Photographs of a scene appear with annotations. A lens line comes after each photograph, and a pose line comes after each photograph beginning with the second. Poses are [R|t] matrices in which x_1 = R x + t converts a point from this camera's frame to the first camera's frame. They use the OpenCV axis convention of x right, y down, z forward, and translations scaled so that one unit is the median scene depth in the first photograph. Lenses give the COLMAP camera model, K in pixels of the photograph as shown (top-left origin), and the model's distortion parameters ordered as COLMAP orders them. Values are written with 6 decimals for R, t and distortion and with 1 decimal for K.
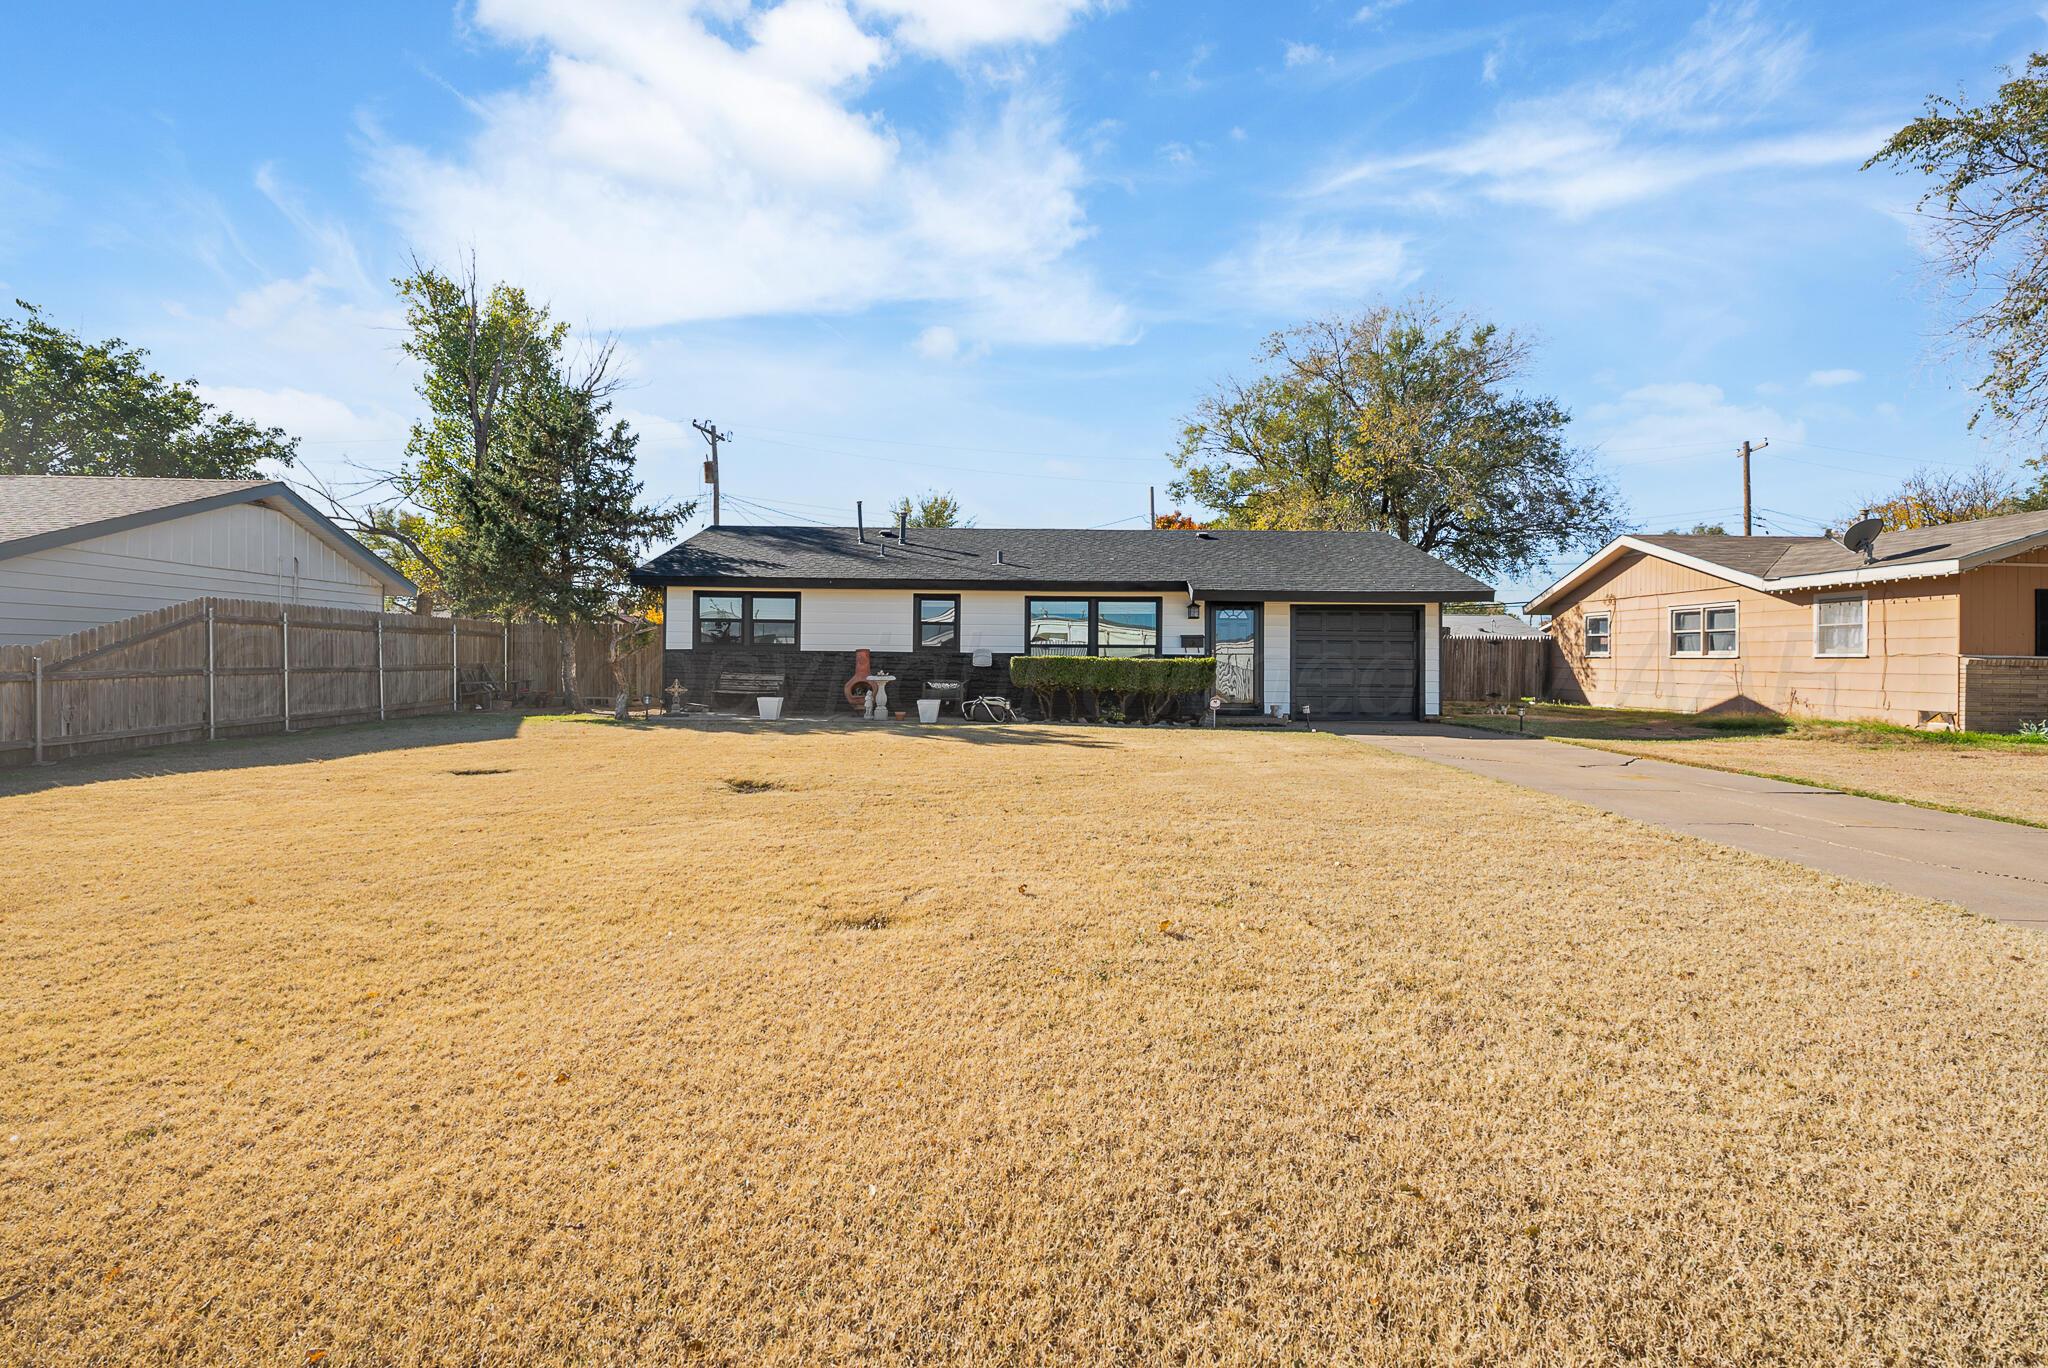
lens RADIAL K [[936.4, 0, 1024.0], [0, 936.4, 684.0], [0, 0, 1]] dist [-0.001237, -0.000415]
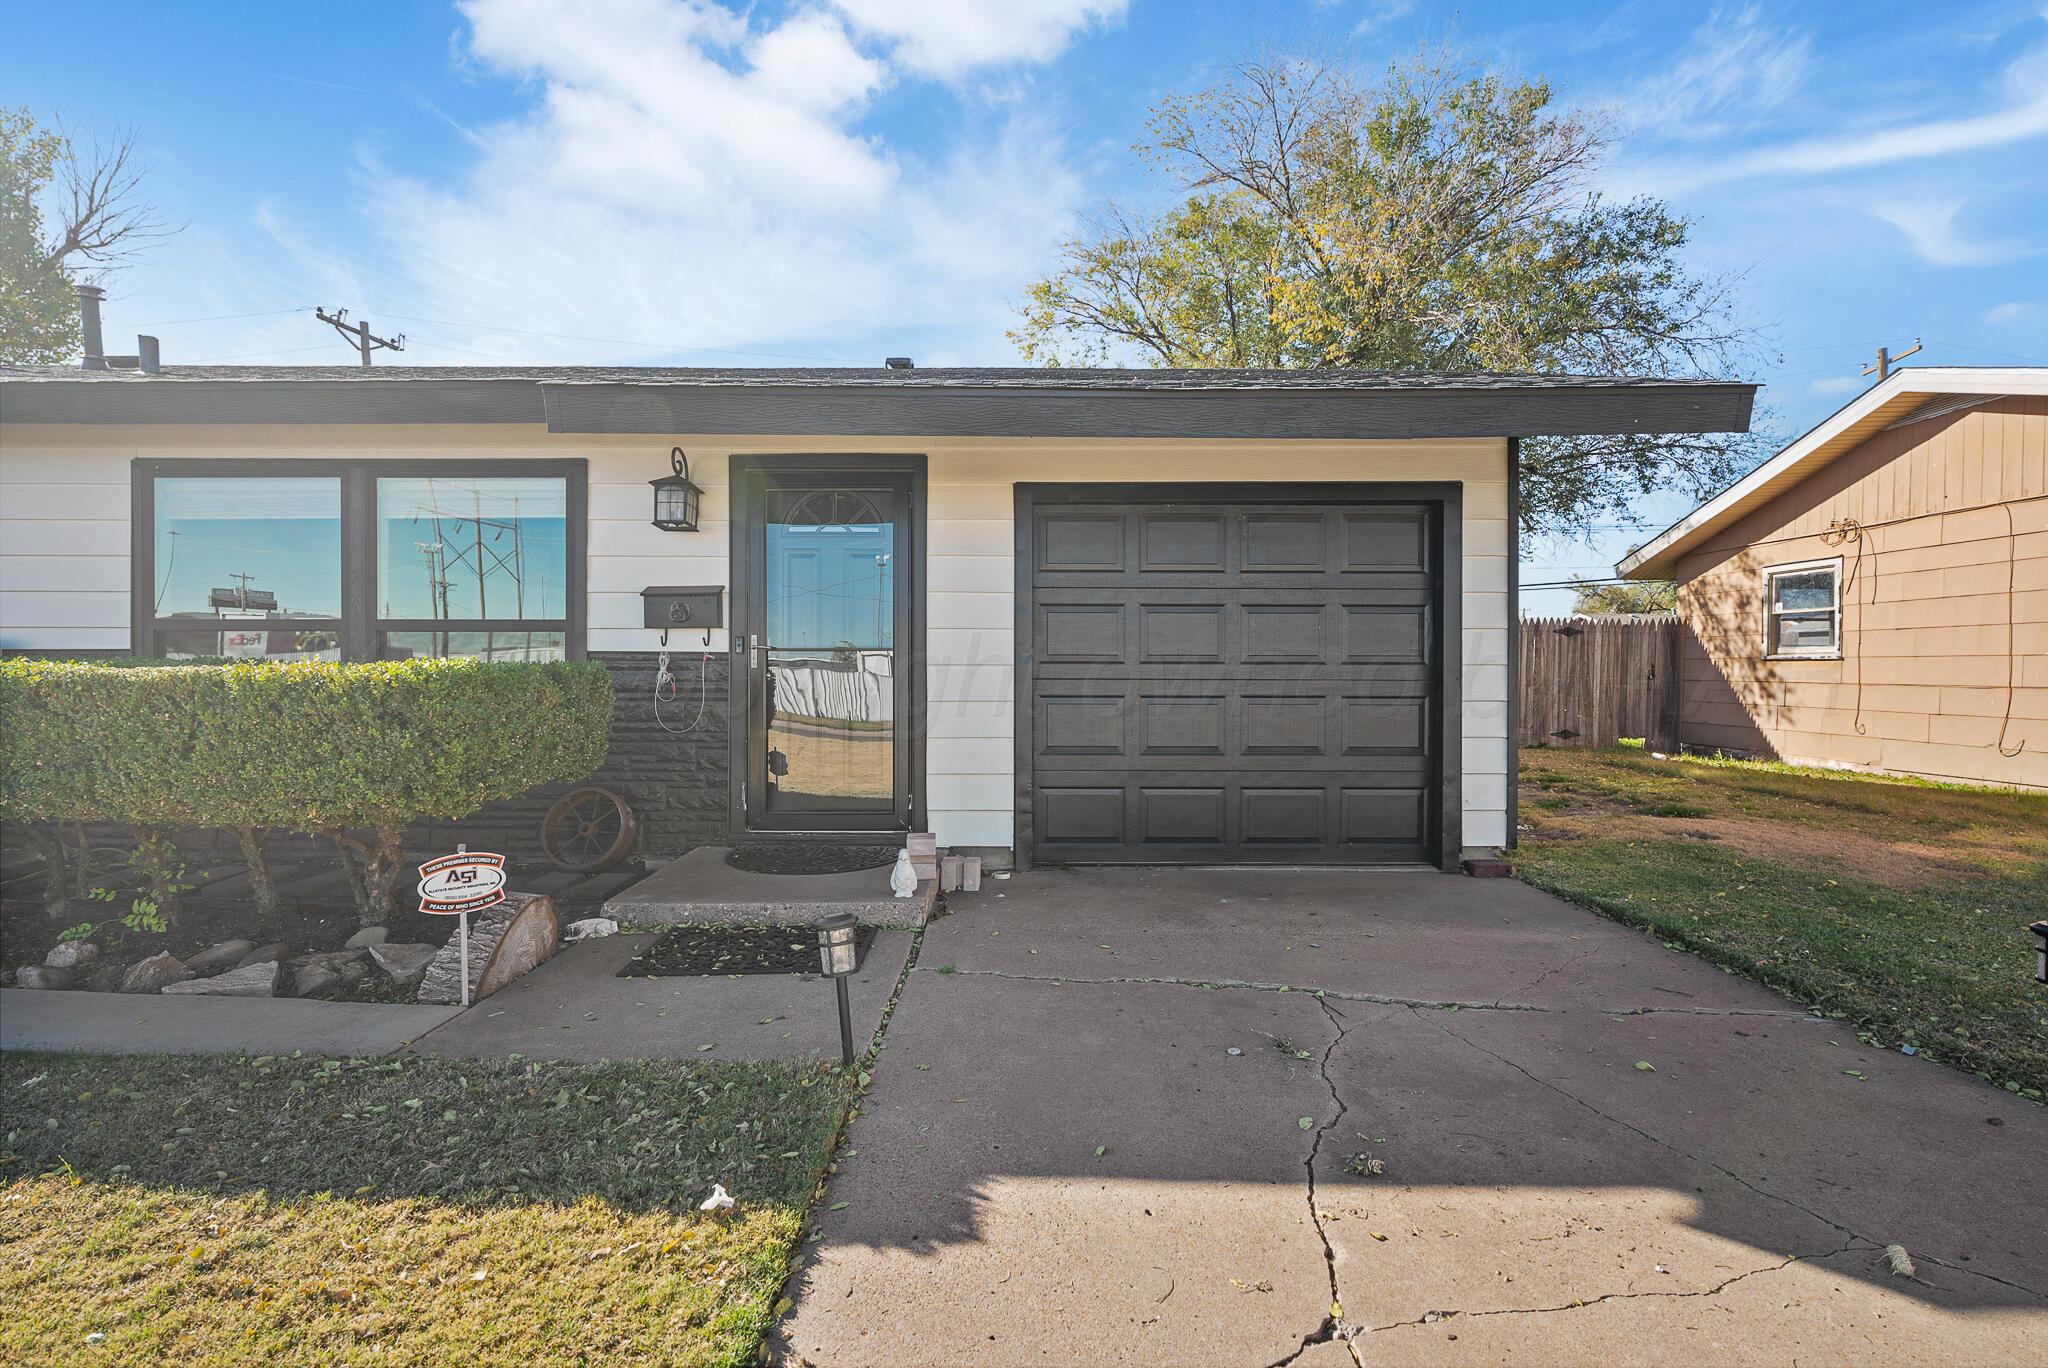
lens RADIAL K [[936.4, 0, 1024.0], [0, 936.4, 684.0], [0, 0, 1]] dist [-0.001237, -0.000415]
pose [[0.999771, -0.016655, -0.013450, 0.293232], [0.016379, 0.999659, -0.020326, -0.012360], [0.013784, 0.020101, 0.999703, 0.685282]]
